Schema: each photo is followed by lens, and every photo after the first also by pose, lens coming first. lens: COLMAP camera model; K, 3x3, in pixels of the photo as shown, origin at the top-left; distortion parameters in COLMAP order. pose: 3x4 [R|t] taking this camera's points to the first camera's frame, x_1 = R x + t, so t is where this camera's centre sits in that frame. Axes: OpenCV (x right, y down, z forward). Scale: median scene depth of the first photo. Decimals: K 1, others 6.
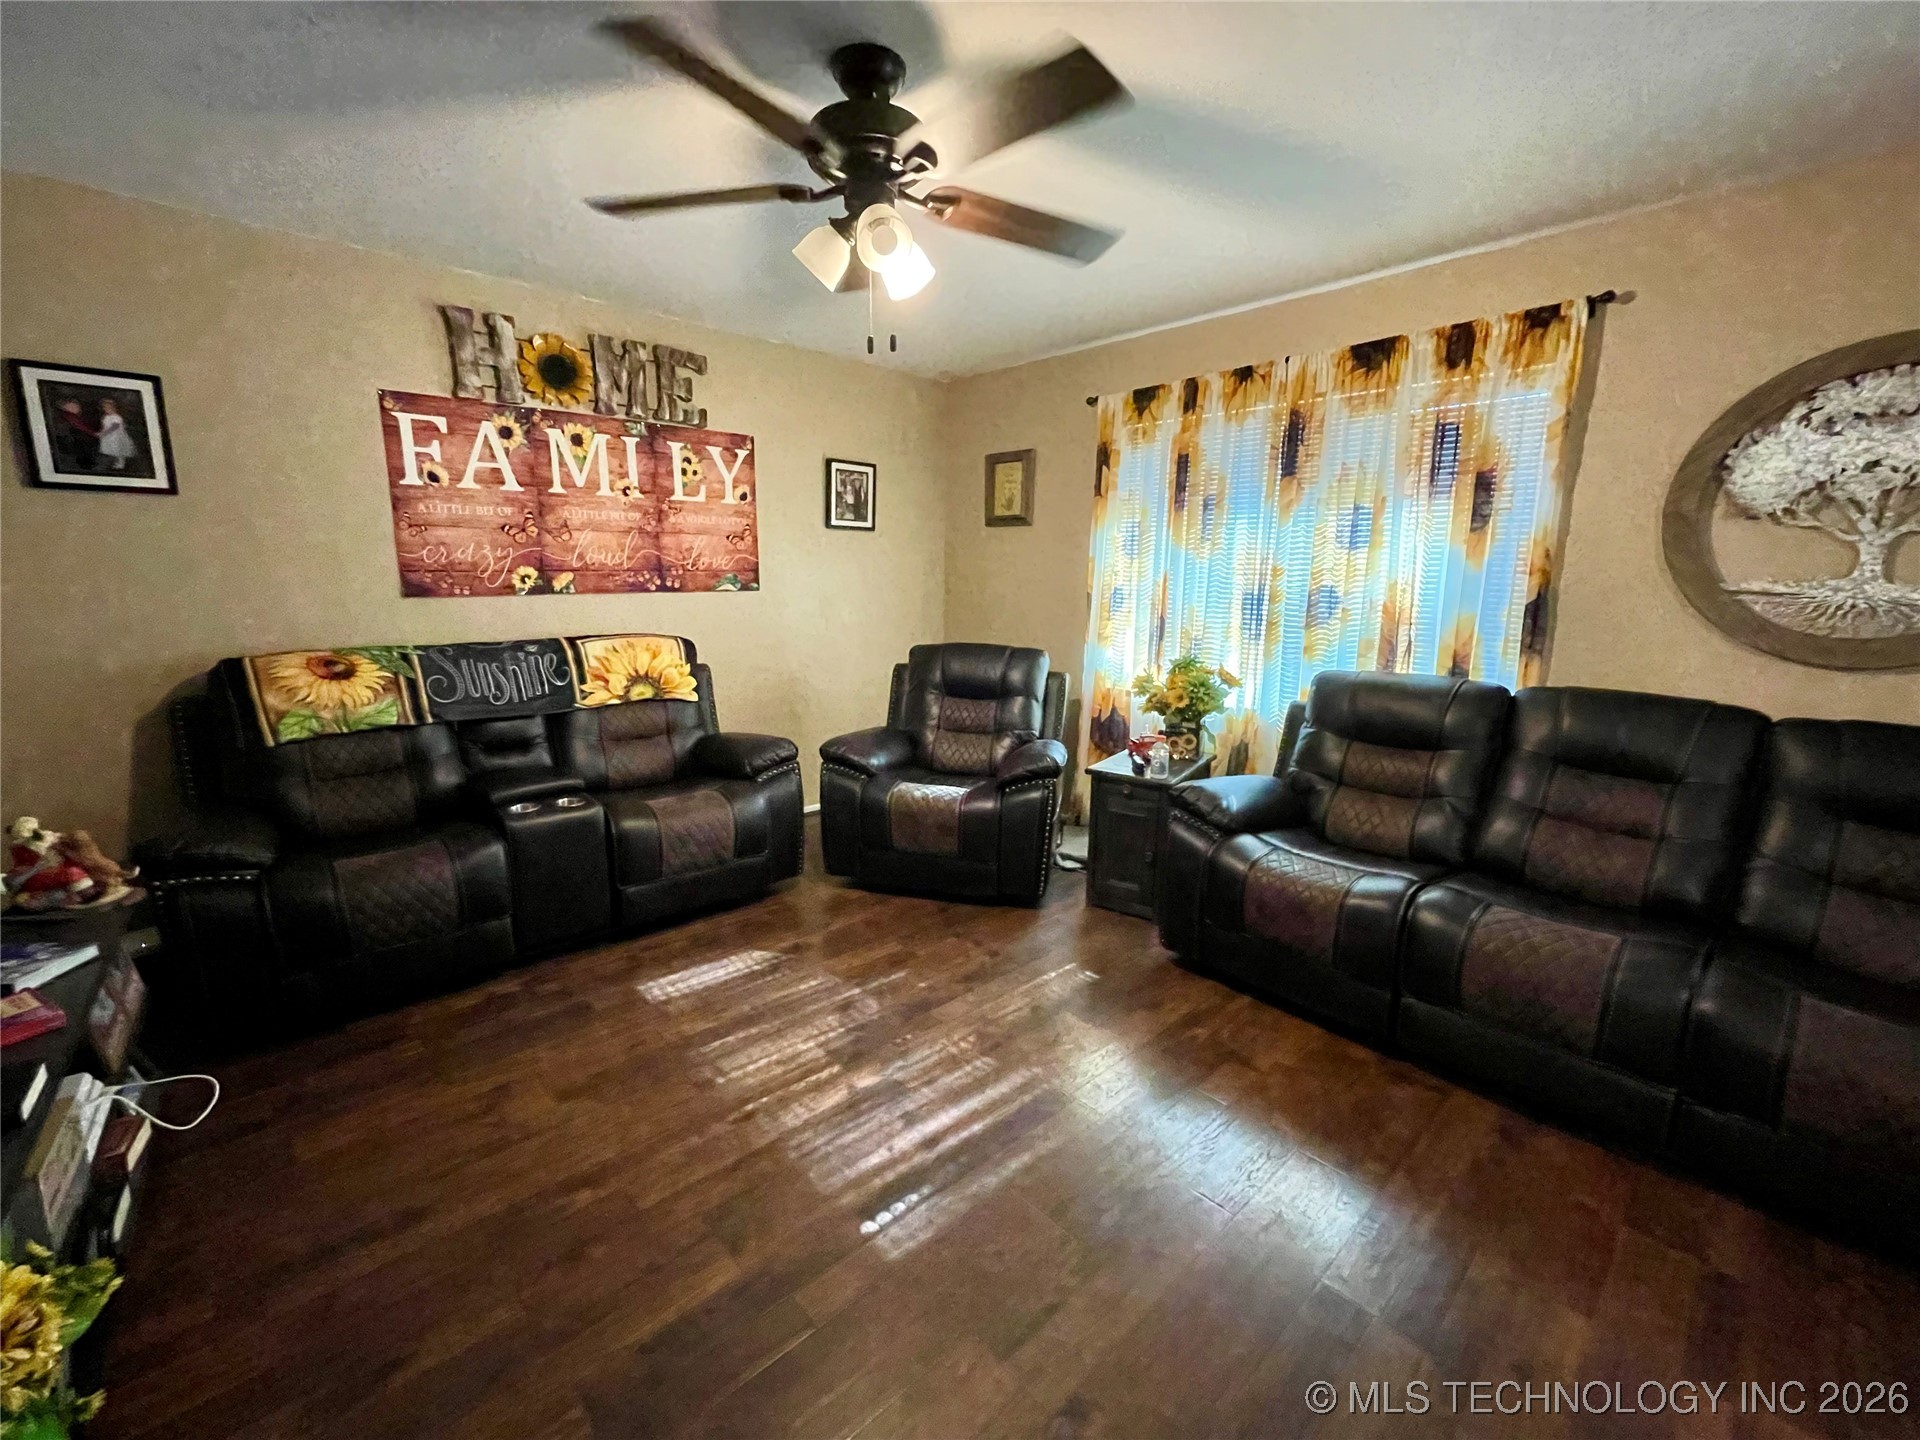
lens RADIAL K [[783.9, 0, 960.9], [0, 783.9, 716.5], [0, 0, 1]] dist [-0.005295, 0.000990]
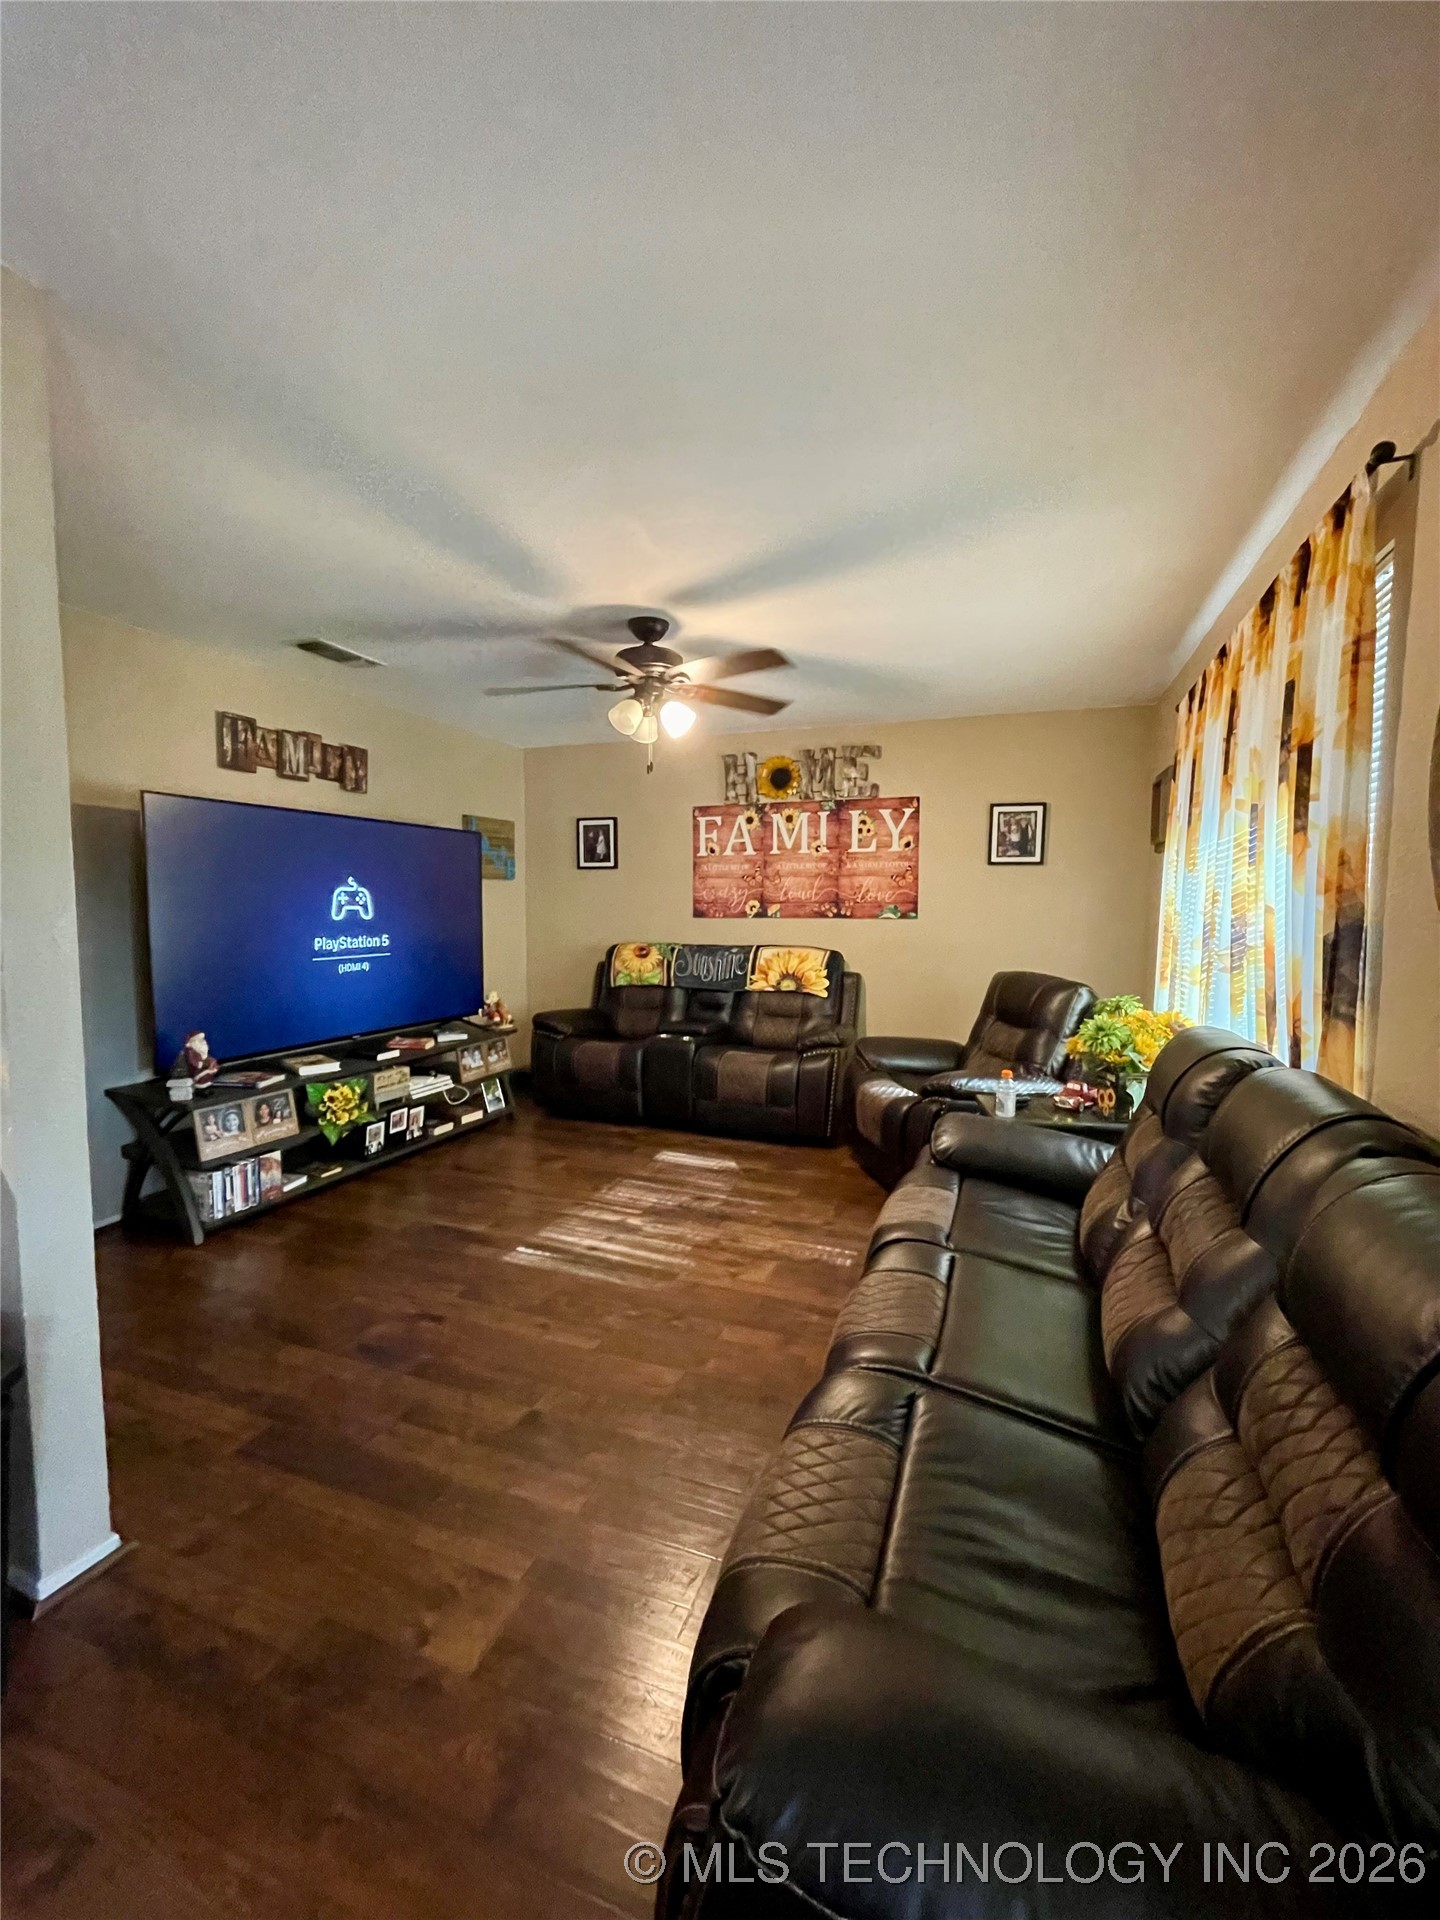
lens RADIAL K [[783.9, 0, 726.5], [0, 783.9, 960.1], [0, 0, 1]] dist [-0.005295, 0.000990]
pose [[0.457599, 0.056479, -0.887363, 0.861324], [-0.164365, 0.986154, -0.021994, -0.027796], [0.873835, 0.155916, 0.460546, 0.238425]]
